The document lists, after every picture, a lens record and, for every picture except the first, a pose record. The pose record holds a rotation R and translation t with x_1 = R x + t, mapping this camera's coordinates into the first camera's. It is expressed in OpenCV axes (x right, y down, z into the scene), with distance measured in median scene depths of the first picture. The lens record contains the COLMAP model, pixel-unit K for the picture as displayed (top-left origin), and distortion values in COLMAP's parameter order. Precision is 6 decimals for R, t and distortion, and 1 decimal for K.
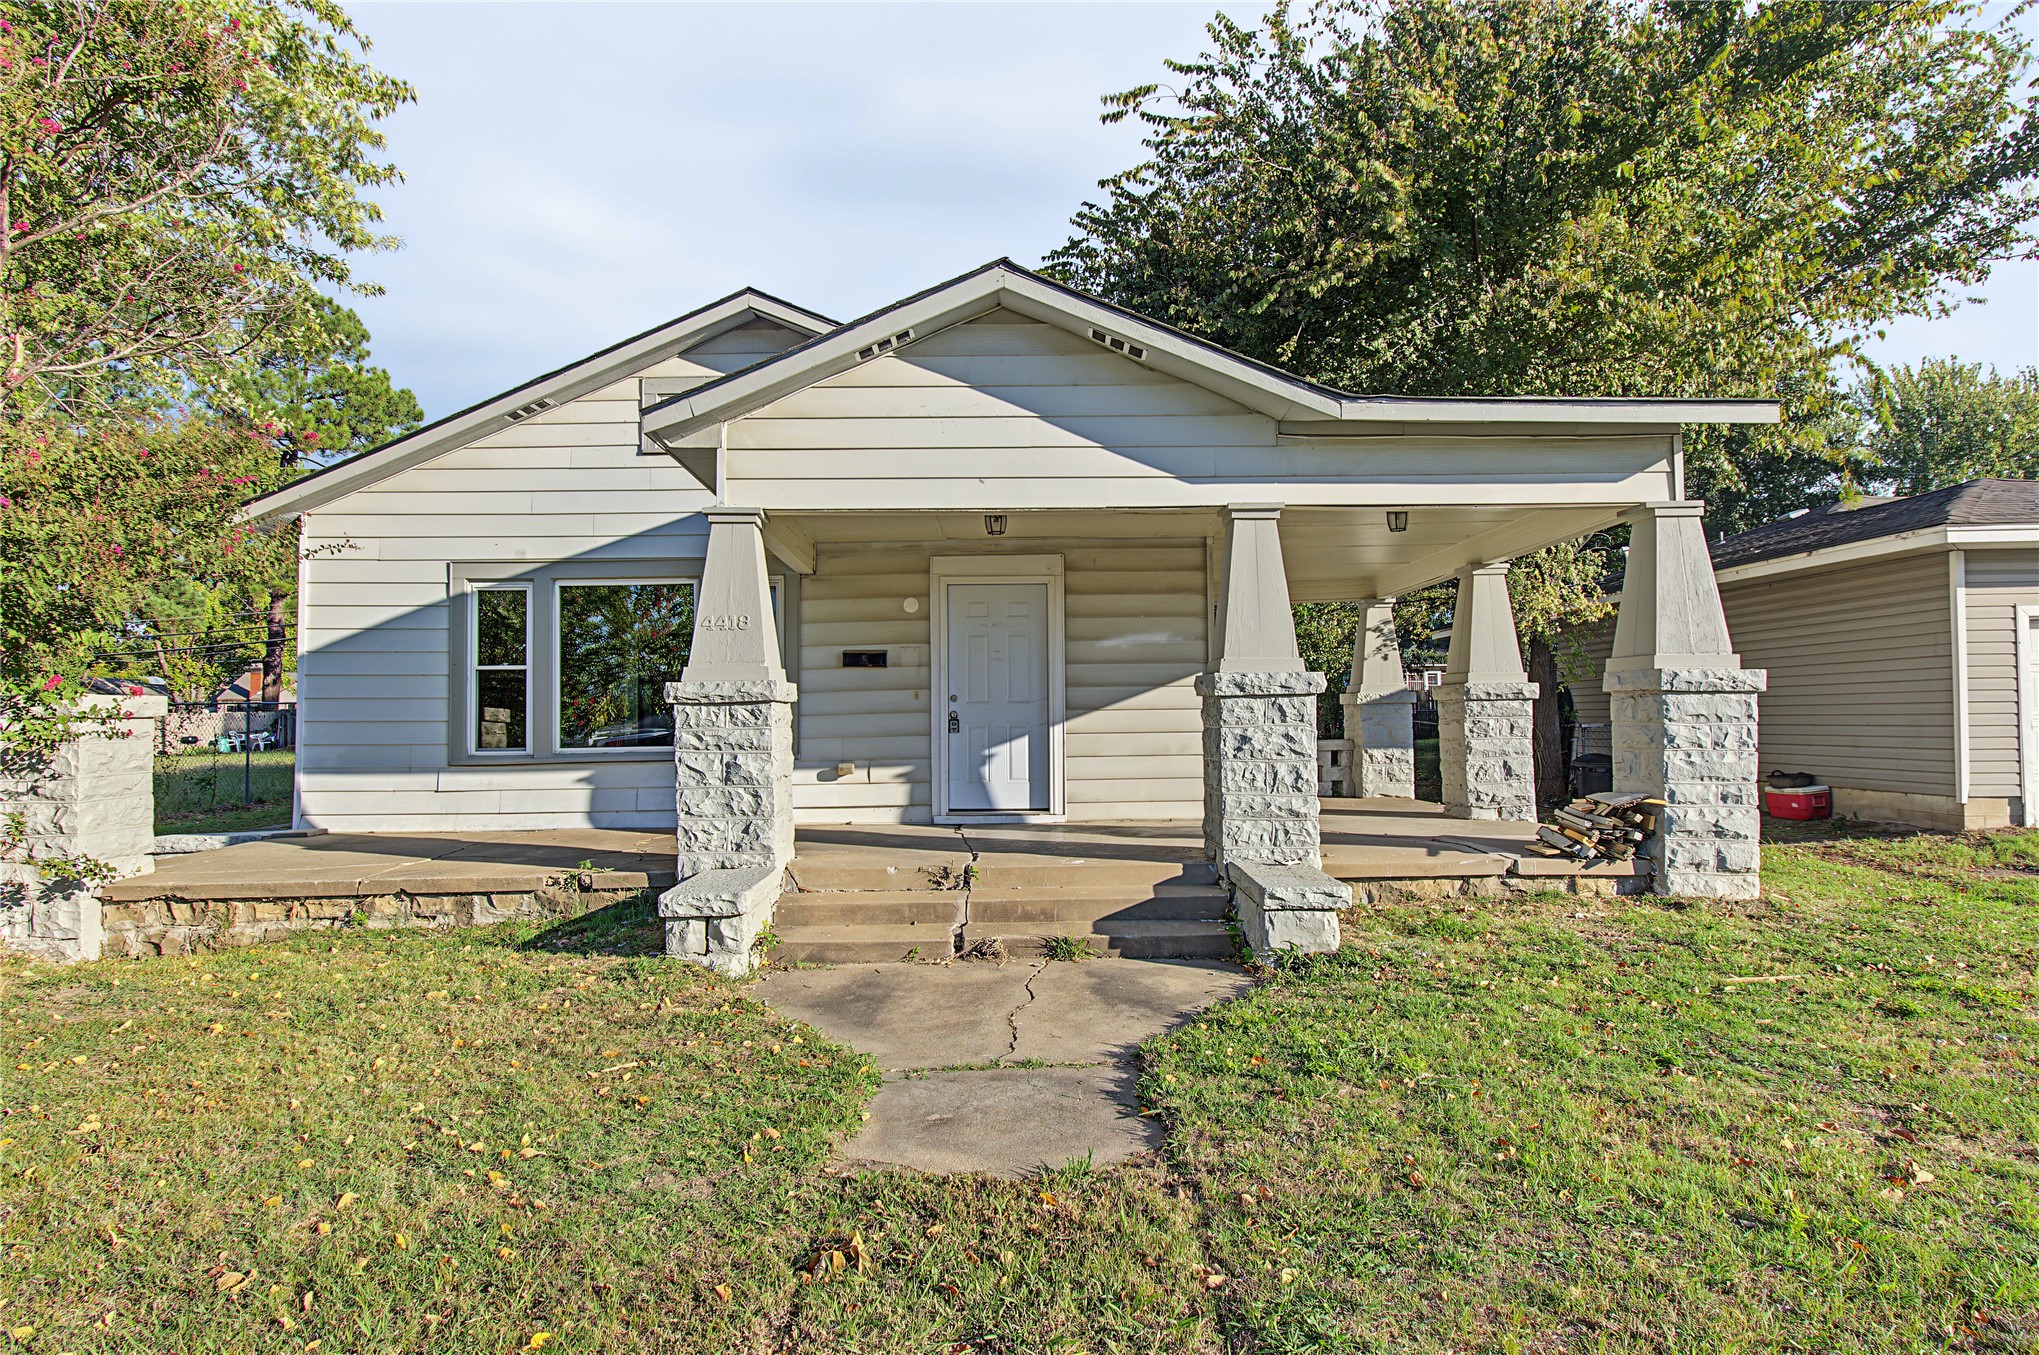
lens RADIAL K [[1116.4, 0, 1019.3], [0, 1116.4, 674.3], [0, 0, 1]] dist [-0.000977, 0.000458]
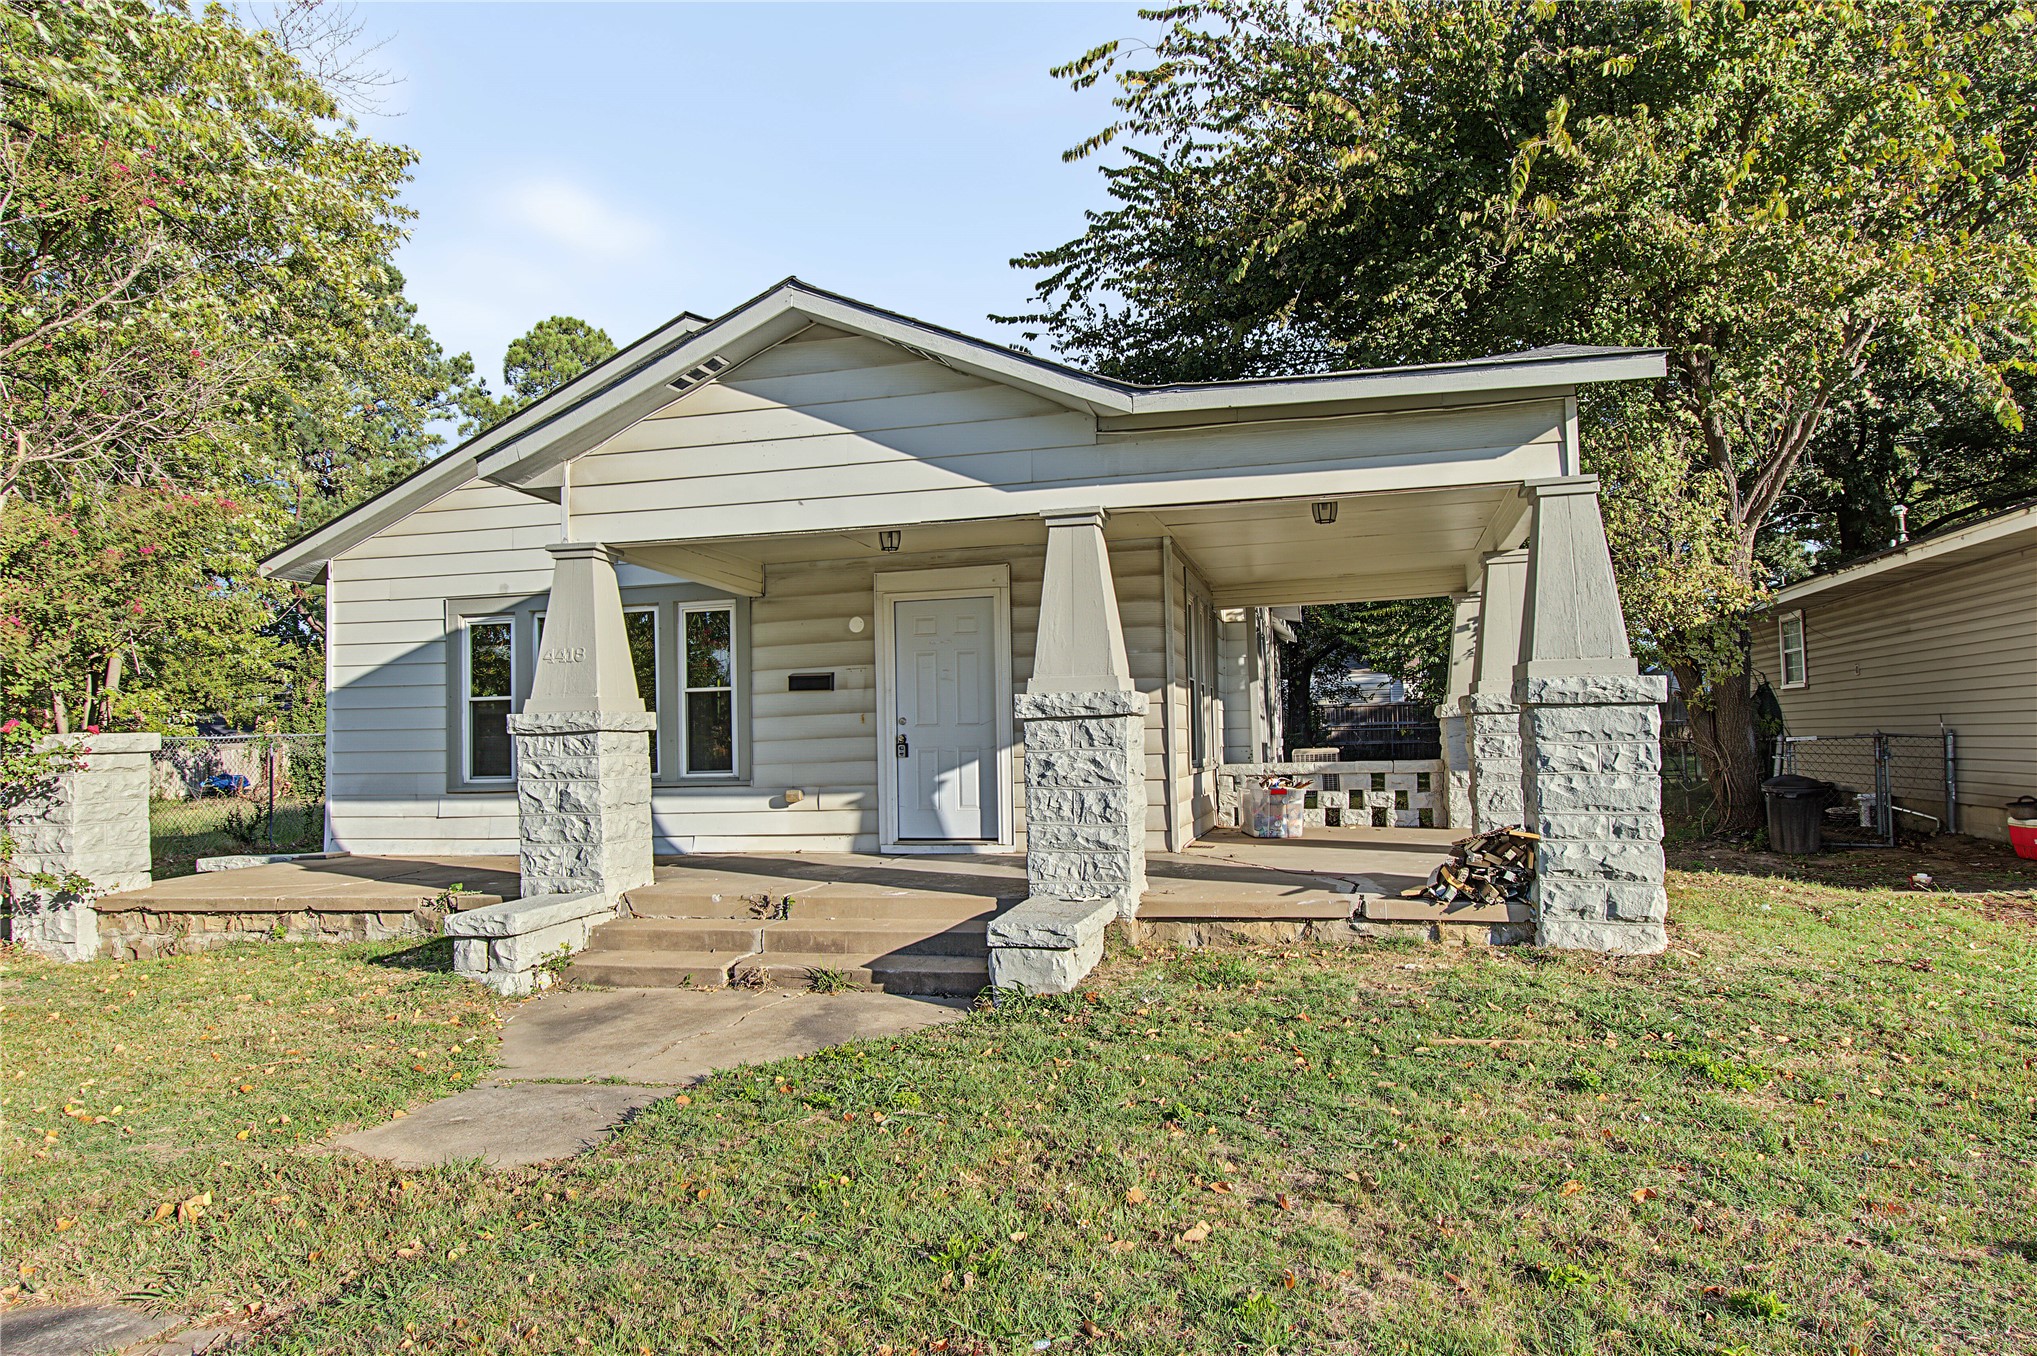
lens RADIAL K [[1287.0, 0, 1018.5], [0, 1287.0, 678.0], [0, 0, 1]] dist [-0.008126, 0.014107]
pose [[0.964658, -0.024573, -0.262358, 0.455306], [0.023466, 0.999698, -0.007354, -0.006748], [0.262459, 0.000938, 0.964943, -0.039539]]
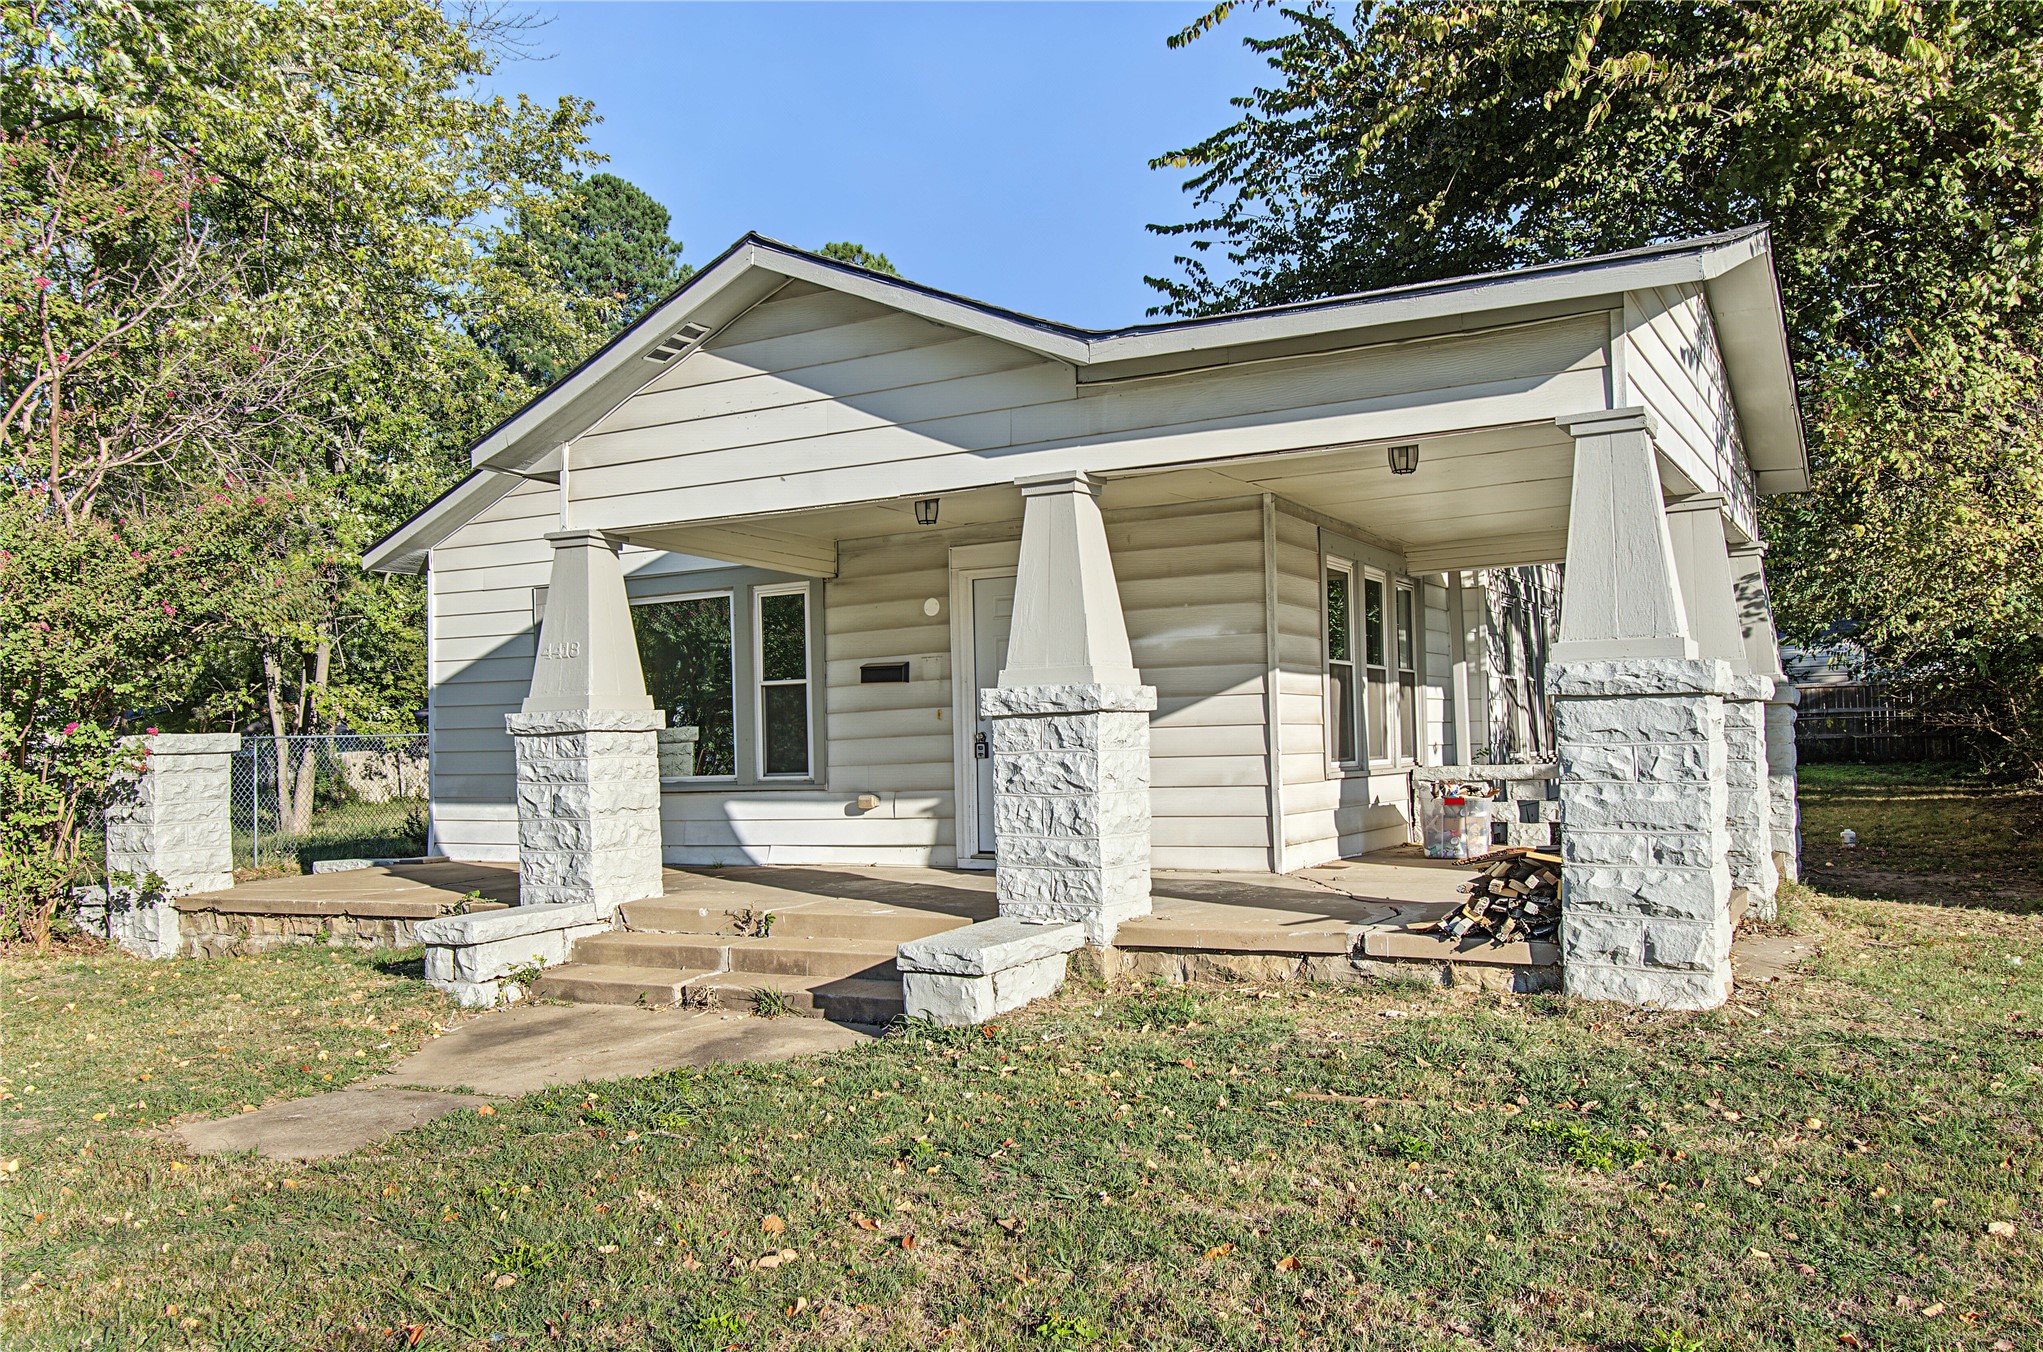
lens RADIAL K [[1593.2, 0, 1021.5], [0, 1593.2, 676.0], [0, 0, 1]] dist [0.006679, -0.000416]
pose [[0.866047, -0.032307, -0.498917, 0.778892], [0.035872, 0.999353, -0.002444, -0.006589], [0.498674, -0.015781, 0.866646, -0.005057]]
